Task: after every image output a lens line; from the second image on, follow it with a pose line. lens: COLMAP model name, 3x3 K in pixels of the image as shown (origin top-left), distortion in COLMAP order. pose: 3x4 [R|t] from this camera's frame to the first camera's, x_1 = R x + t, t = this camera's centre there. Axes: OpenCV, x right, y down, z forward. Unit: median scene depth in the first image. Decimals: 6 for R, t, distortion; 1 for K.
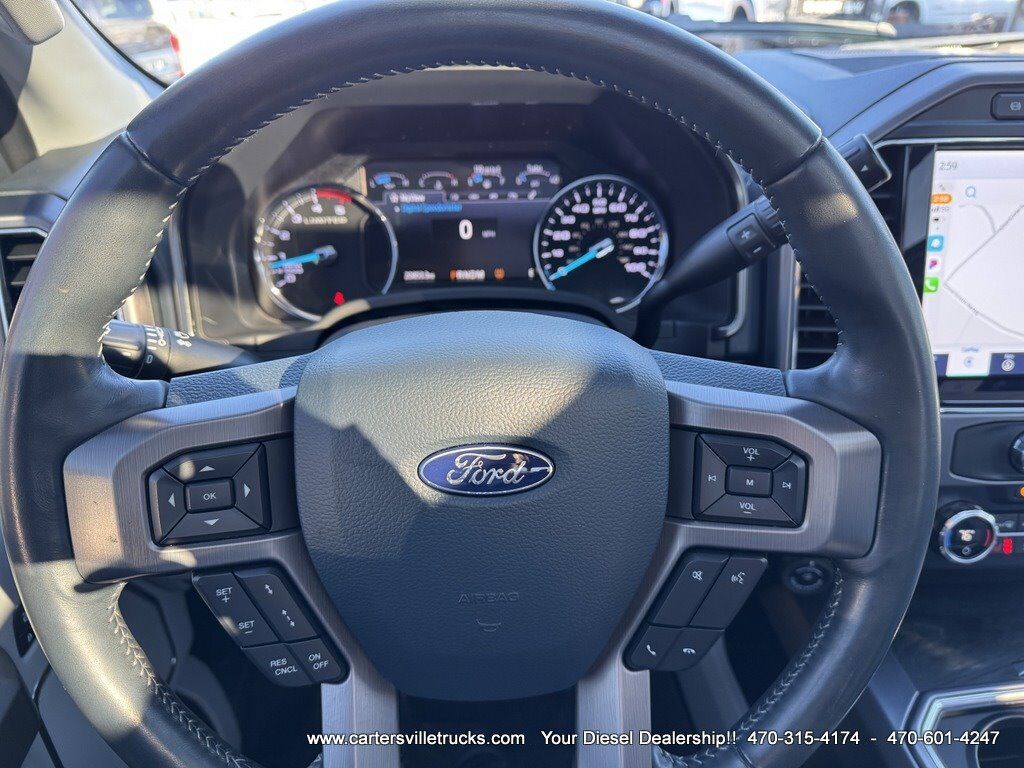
lens RADIAL K [[724.0, 0, 512.0], [0, 724.0, 384.0], [0, 0, 1]] dist [0.039806, -0.043960]
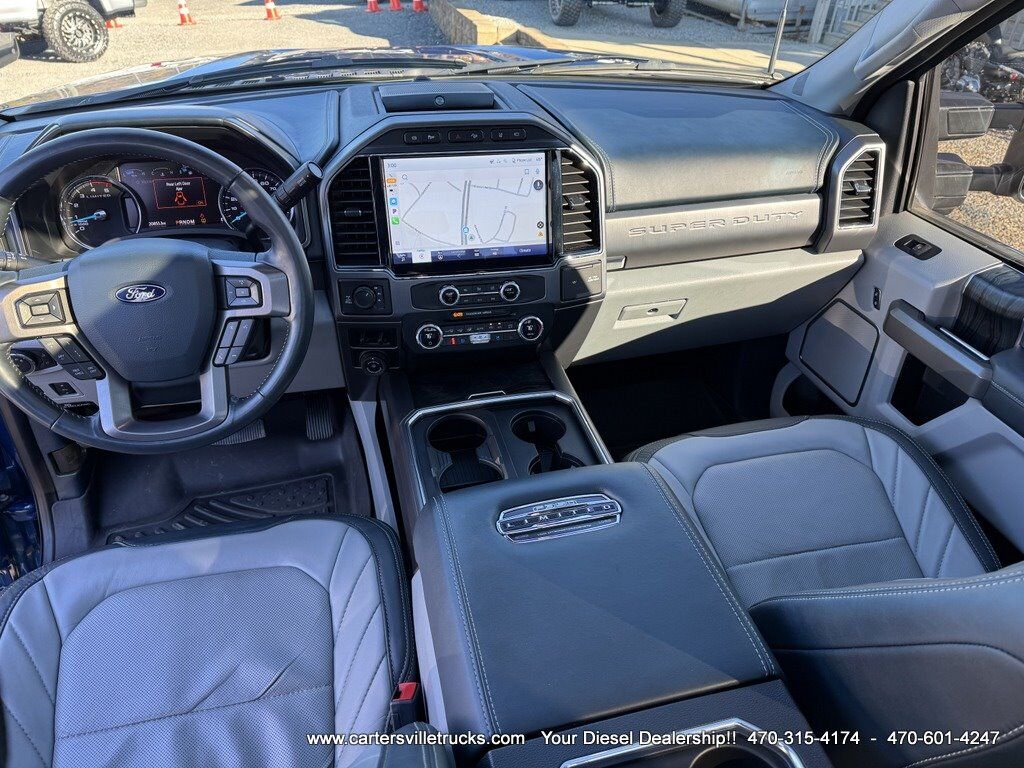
lens RADIAL K [[701.0, 0, 515.5], [0, 701.0, 384.4], [0, 0, 1]] dist [0.070303, -0.087777]
pose [[0.983613, -0.082925, 0.160090, 0.469489], [0.068066, 0.993035, 0.096172, 0.154355], [-0.166950, -0.083699, 0.982406, -1.024680]]
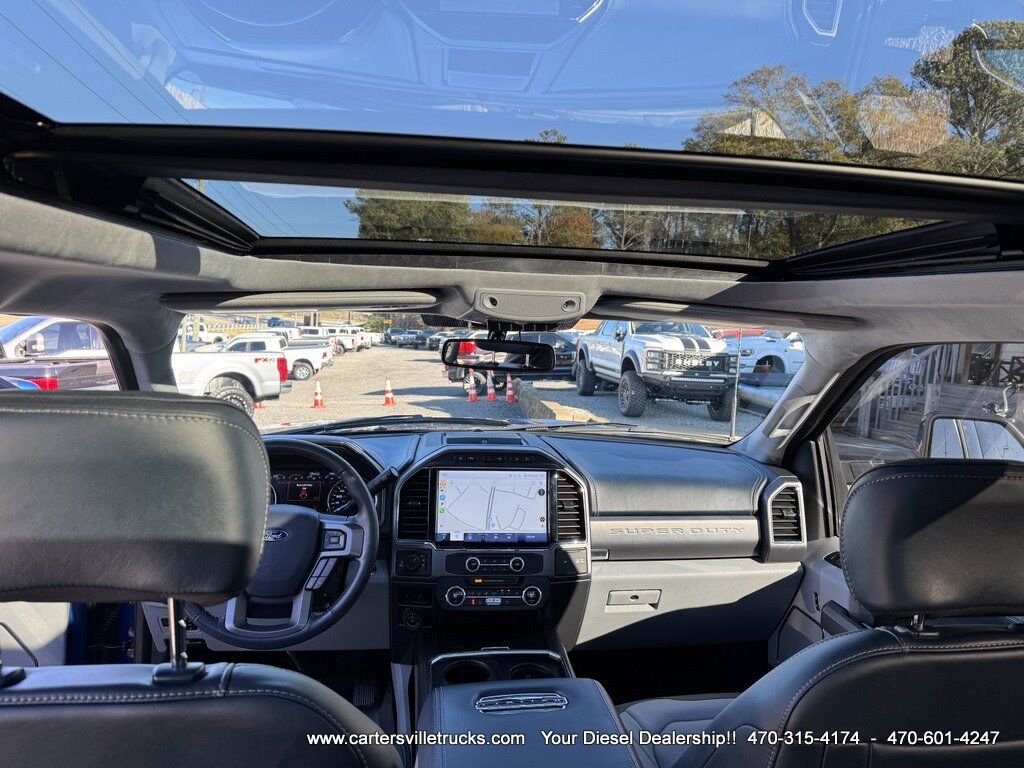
lens RADIAL K [[724.0, 0, 512.0], [0, 724.0, 384.0], [0, 0, 1]] dist [0.039806, -0.043960]
pose [[0.997921, 0.034190, 0.054633, 0.584786], [-0.008646, 0.911048, -0.412209, 0.565298], [-0.063867, 0.410880, 0.909450, -1.821595]]
